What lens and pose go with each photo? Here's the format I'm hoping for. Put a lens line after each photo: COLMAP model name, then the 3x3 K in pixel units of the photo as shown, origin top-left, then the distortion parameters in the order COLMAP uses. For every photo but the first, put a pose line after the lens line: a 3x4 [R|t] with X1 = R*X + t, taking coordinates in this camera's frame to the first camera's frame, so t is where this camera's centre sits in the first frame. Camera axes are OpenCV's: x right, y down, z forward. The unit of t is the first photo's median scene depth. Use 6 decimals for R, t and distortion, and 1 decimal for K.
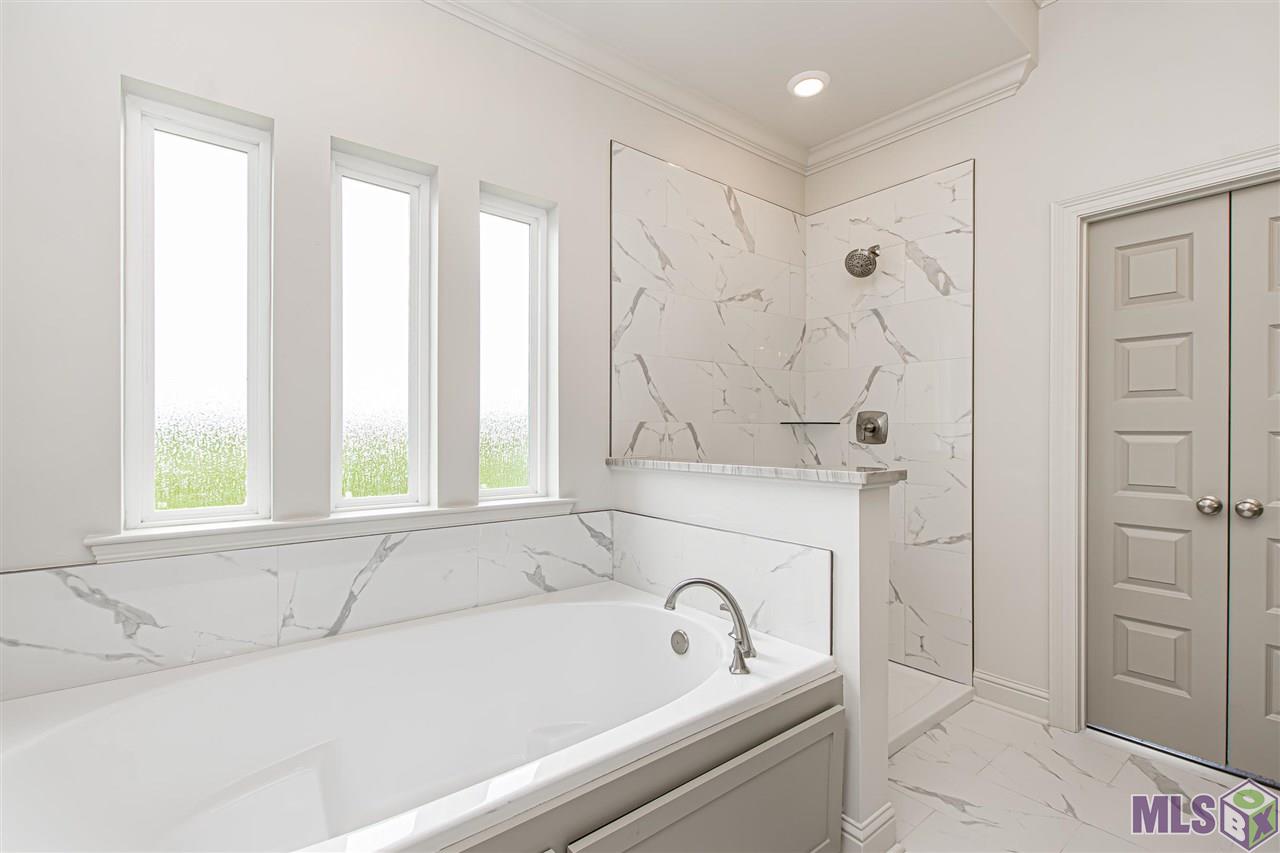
lens RADIAL K [[596.1, 0, 698.9], [0, 596.1, 439.1], [0, 0, 1]] dist [0.001670, 0.000014]
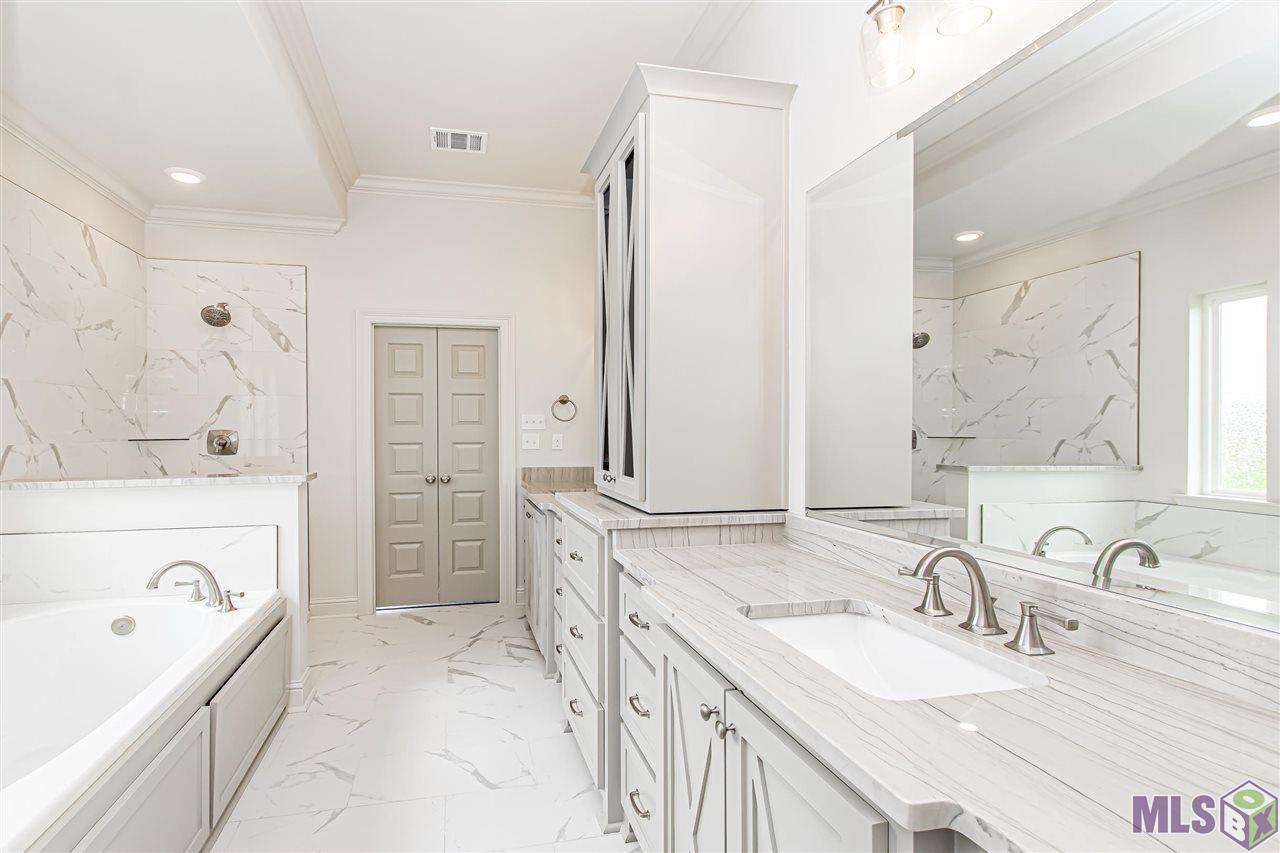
lens RADIAL K [[558.7, 0, 648.8], [0, 558.7, 431.1], [0, 0, 1]] dist [0.000457, -0.000168]
pose [[0.372486, -0.006444, 0.928015, -0.518103], [0.007868, 0.999962, 0.003785, -0.043515], [-0.928004, 0.005892, 0.372523, -0.329436]]
